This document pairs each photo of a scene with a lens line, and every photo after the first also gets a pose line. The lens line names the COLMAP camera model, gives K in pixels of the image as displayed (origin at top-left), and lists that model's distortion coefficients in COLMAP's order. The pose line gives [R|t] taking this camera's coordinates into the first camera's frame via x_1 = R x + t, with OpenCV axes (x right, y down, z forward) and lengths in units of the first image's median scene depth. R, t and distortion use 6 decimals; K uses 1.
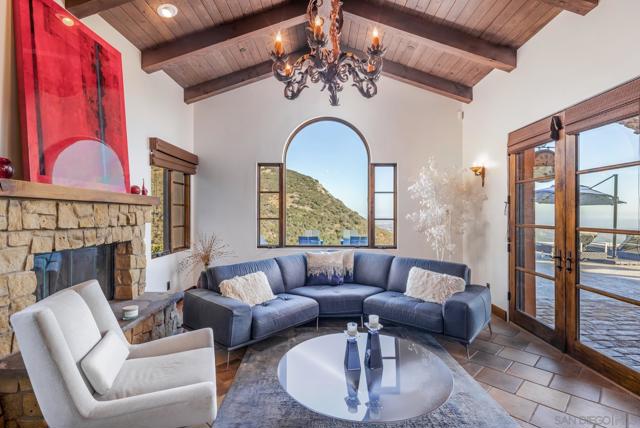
lens RADIAL K [[308.6, 0, 320.7], [0, 308.6, 215.7], [0, 0, 1]] dist [0.001260, -0.000166]
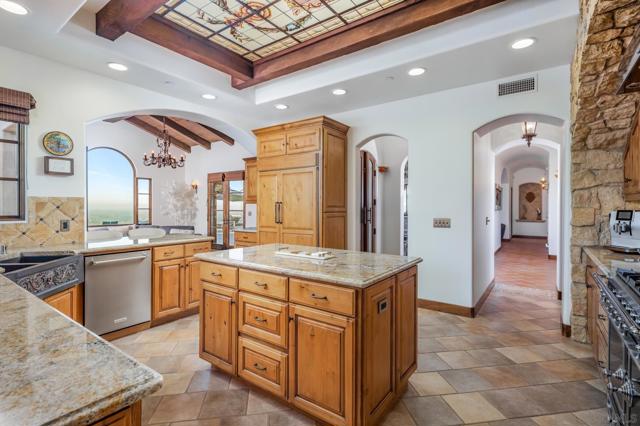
lens RADIAL K [[308.6, 0, 322.0], [0, 308.6, 209.0], [0, 0, 1]] dist [0.001260, -0.000166]
pose [[0.584196, -0.001756, 0.811611, -0.651162], [-0.000826, 0.999996, 0.002759, 0.006310], [-0.811612, -0.002282, 0.584192, -0.896840]]
